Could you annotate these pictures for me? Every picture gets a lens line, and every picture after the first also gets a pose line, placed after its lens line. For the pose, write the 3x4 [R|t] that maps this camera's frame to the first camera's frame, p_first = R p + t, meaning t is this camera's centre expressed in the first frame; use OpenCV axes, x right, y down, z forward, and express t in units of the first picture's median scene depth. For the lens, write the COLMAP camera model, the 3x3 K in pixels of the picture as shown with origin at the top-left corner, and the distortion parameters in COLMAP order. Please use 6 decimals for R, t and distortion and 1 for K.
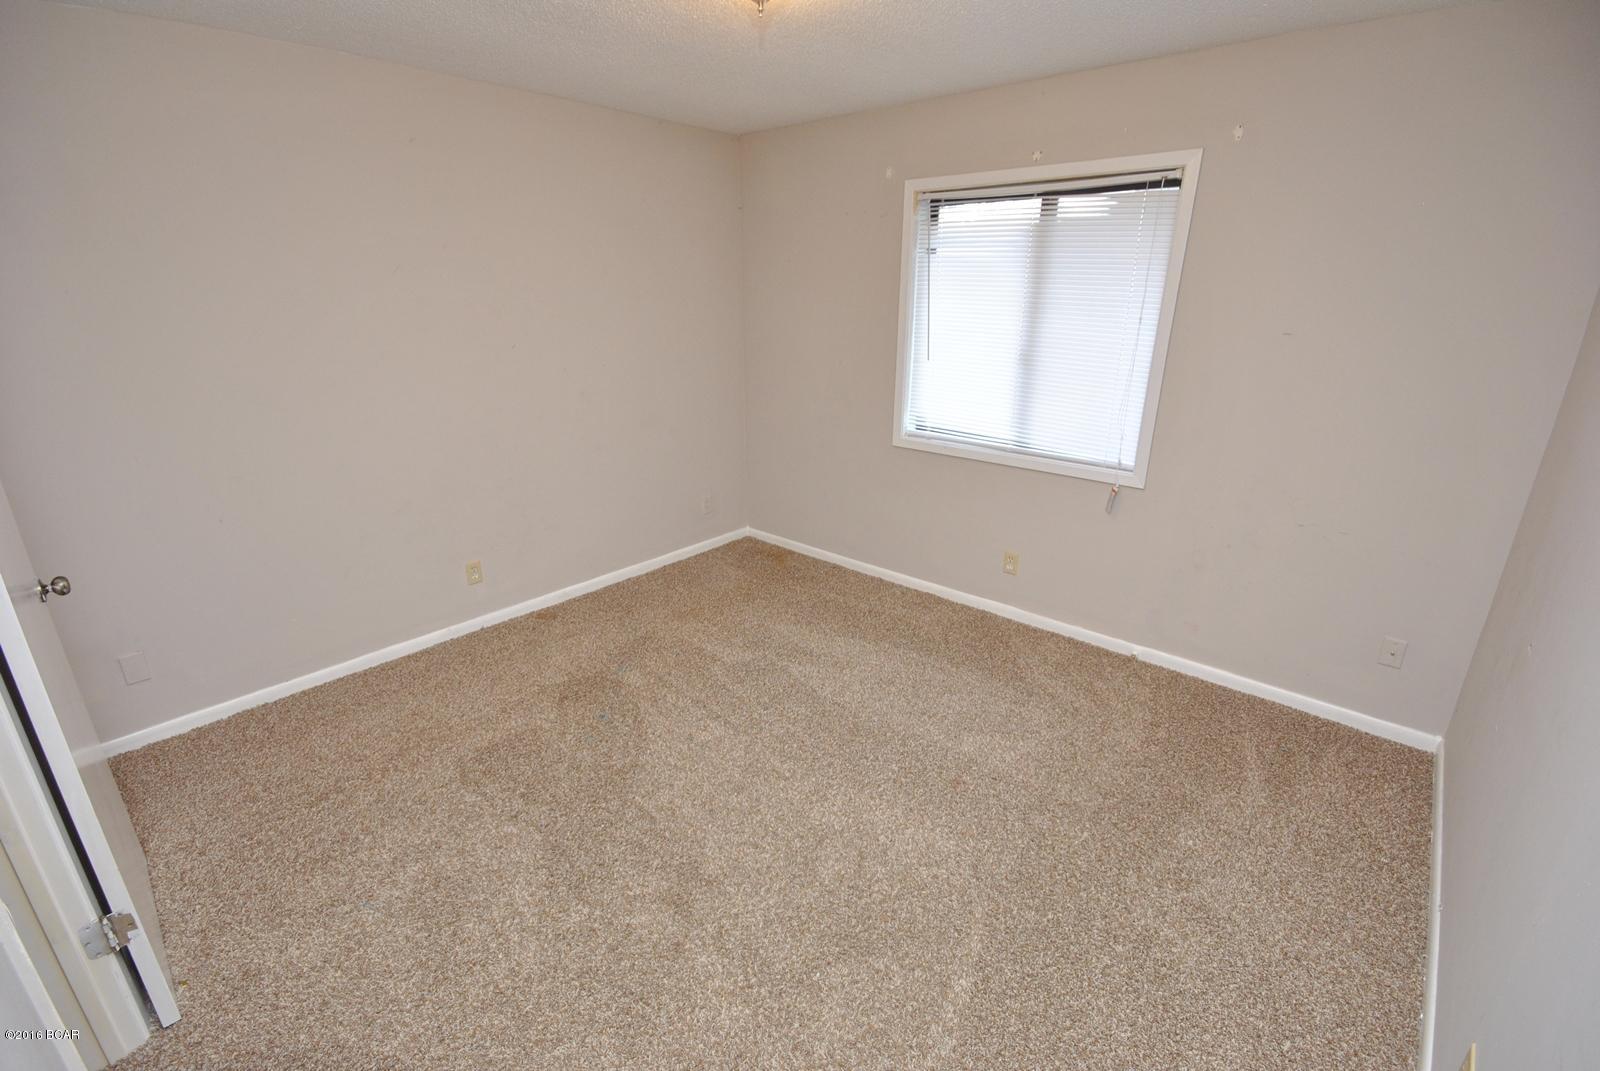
lens RADIAL K [[708.2, 0, 802.6], [0, 708.2, 534.6], [0, 0, 1]] dist [-0.000810, -0.000082]
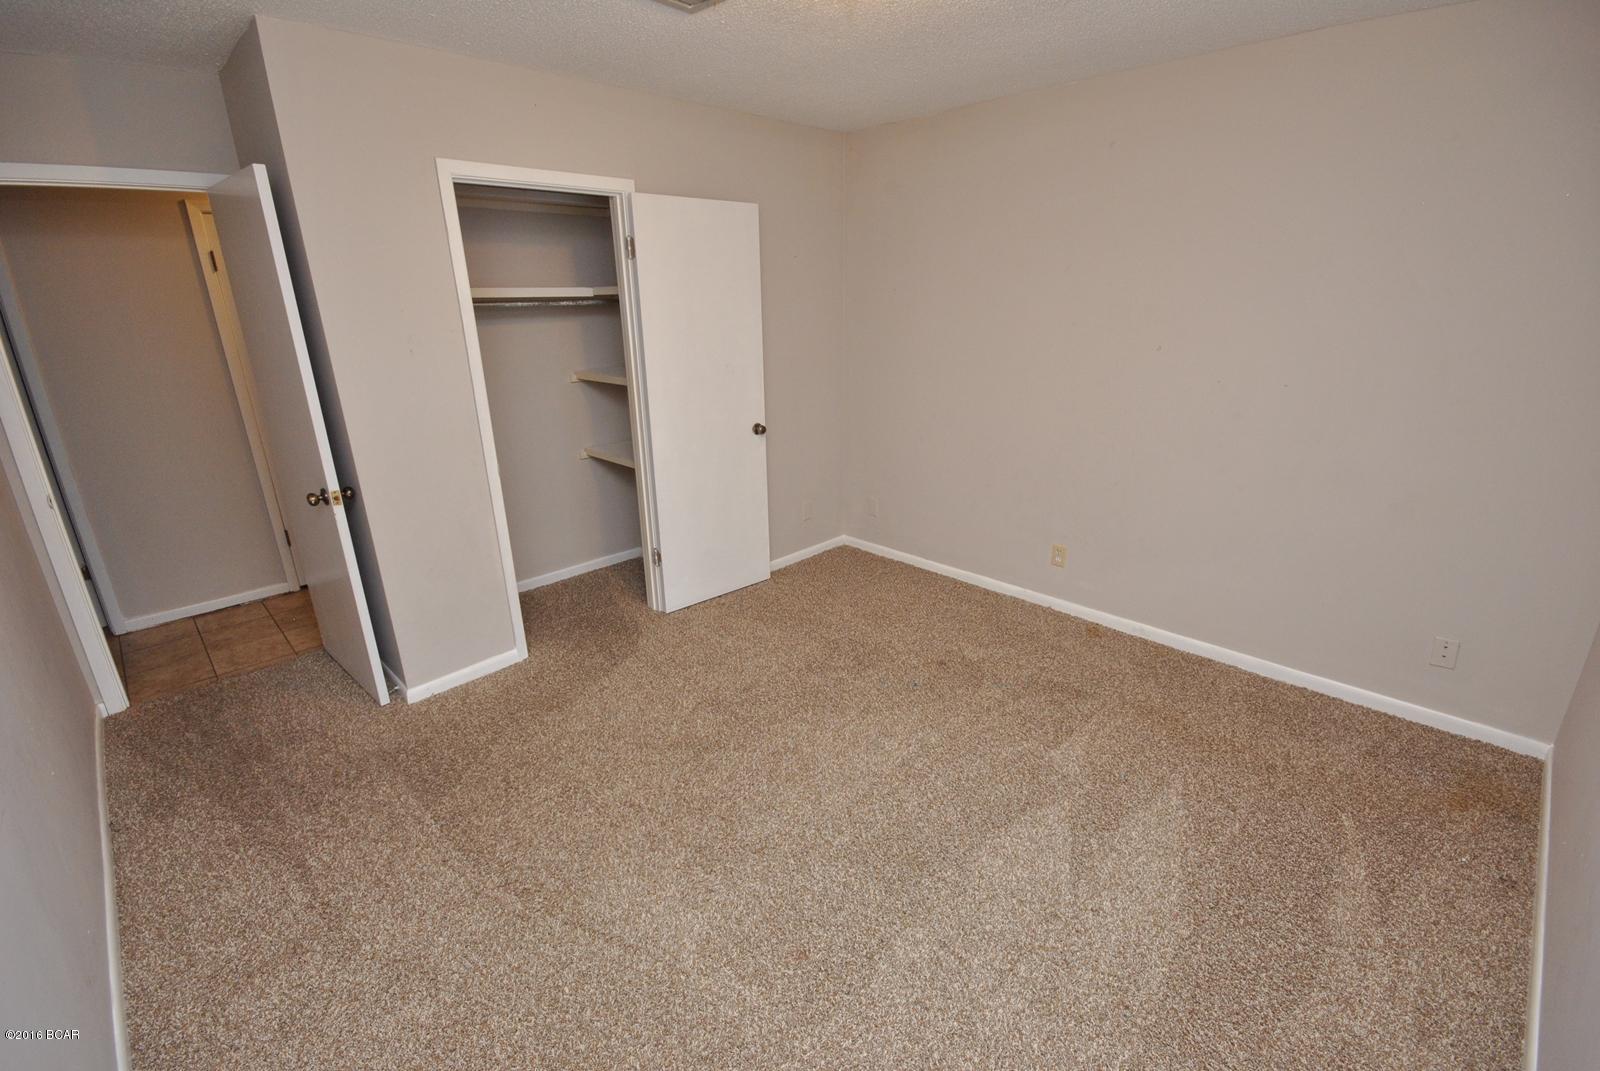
lens RADIAL K [[708.2, 0, 802.6], [0, 708.2, 534.6], [0, 0, 1]] dist [-0.000810, -0.000082]
pose [[-0.073752, 0.320722, -0.944298, 0.574573], [-0.316490, 0.890402, 0.327136, -0.207661], [0.945724, 0.322988, 0.035836, 0.622037]]
